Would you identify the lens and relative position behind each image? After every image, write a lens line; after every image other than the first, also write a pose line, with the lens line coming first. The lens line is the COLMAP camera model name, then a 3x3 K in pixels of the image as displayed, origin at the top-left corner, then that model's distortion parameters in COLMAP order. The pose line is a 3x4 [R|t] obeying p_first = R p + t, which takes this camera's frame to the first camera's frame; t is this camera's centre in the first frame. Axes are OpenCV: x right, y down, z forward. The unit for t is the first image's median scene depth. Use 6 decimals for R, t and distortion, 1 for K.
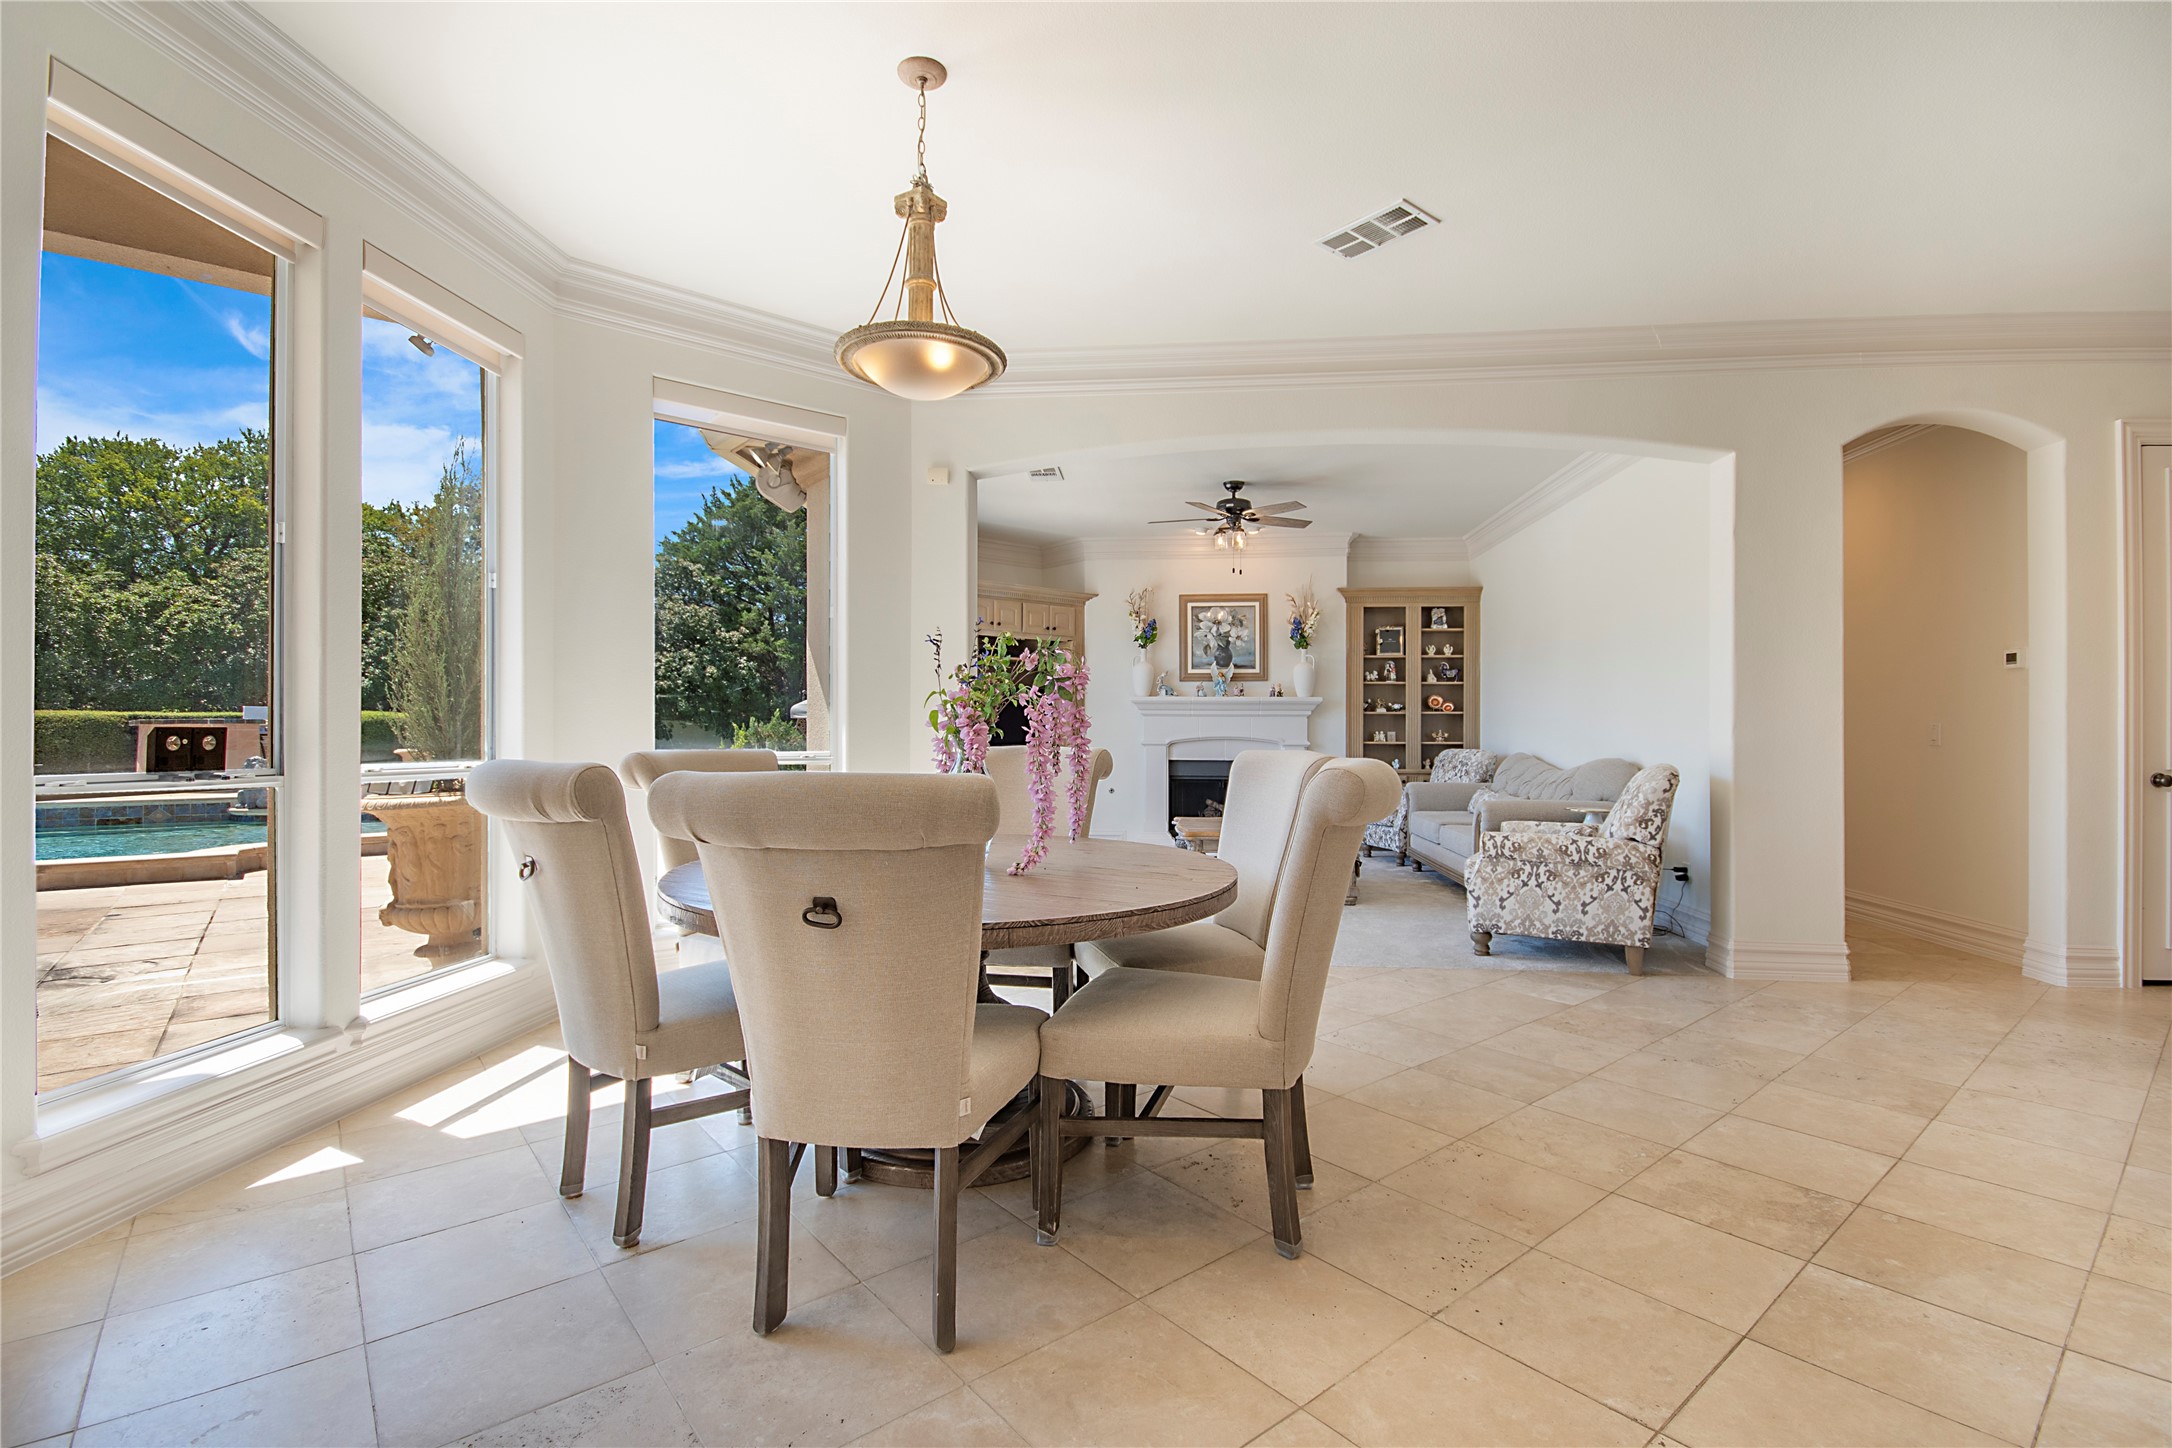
lens RADIAL K [[964.1, 0, 1086.9], [0, 964.1, 714.1], [0, 0, 1]] dist [0.005296, 0.000486]
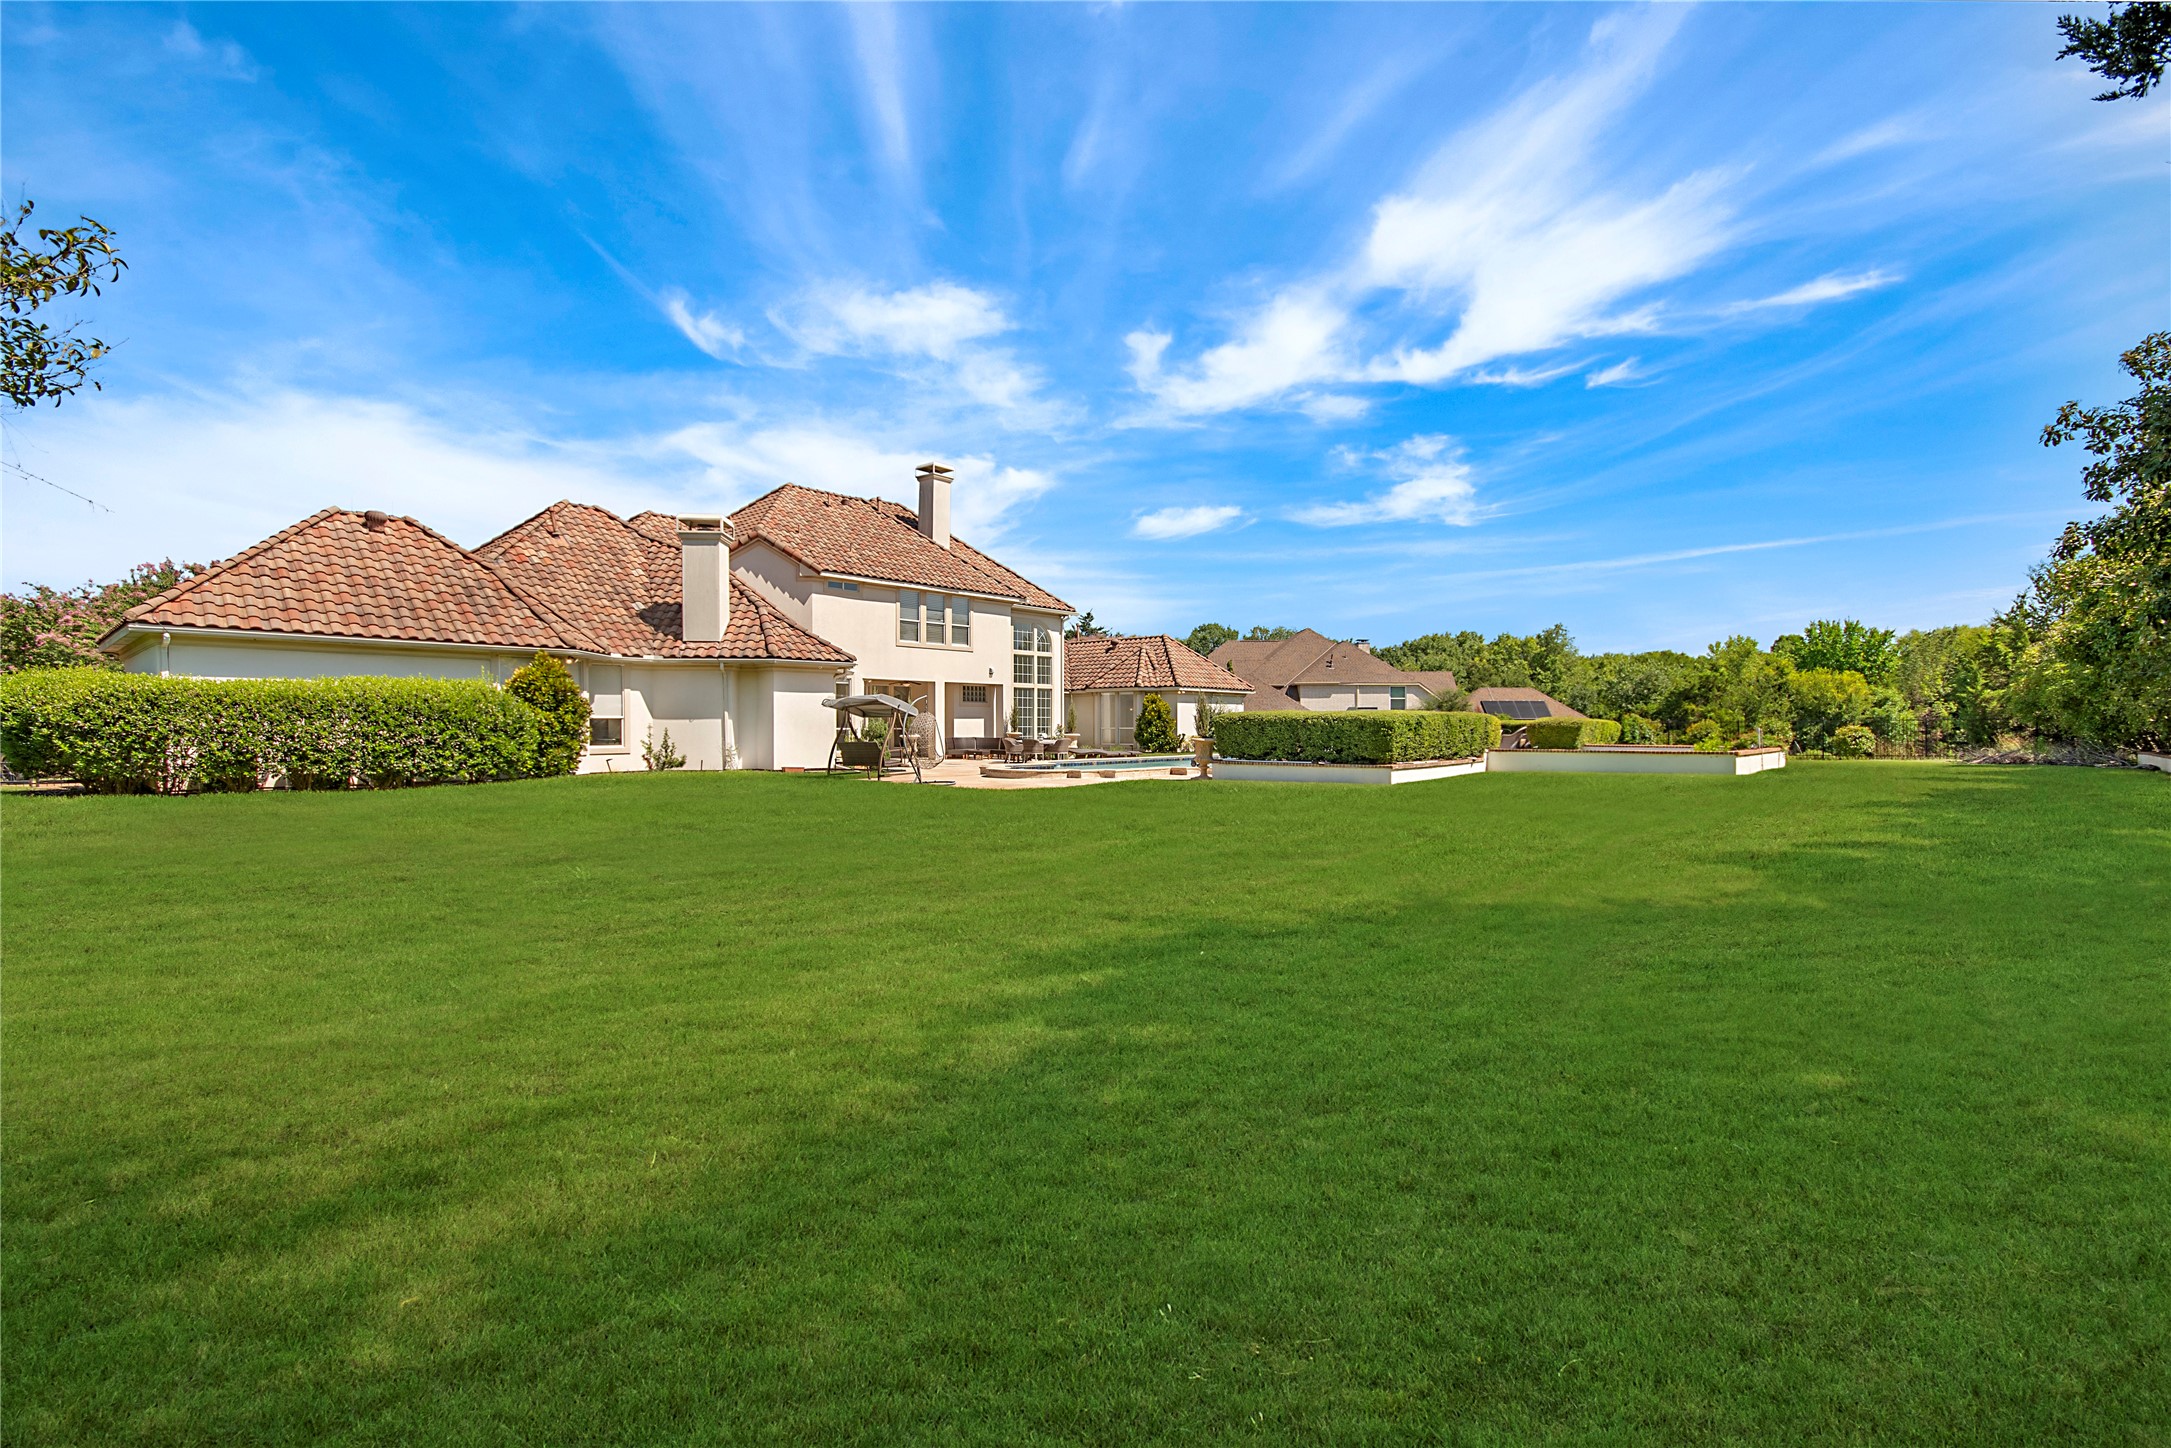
lens RADIAL K [[963.7, 0, 1084.6], [0, 963.7, 710.6], [0, 0, 1]] dist [0.005296, 0.000486]
pose [[0.999968, -0.007245, -0.003527, -0.593430], [0.007264, 0.999960, 0.005172, -0.119942], [0.003489, -0.005198, 0.999980, 0.318891]]
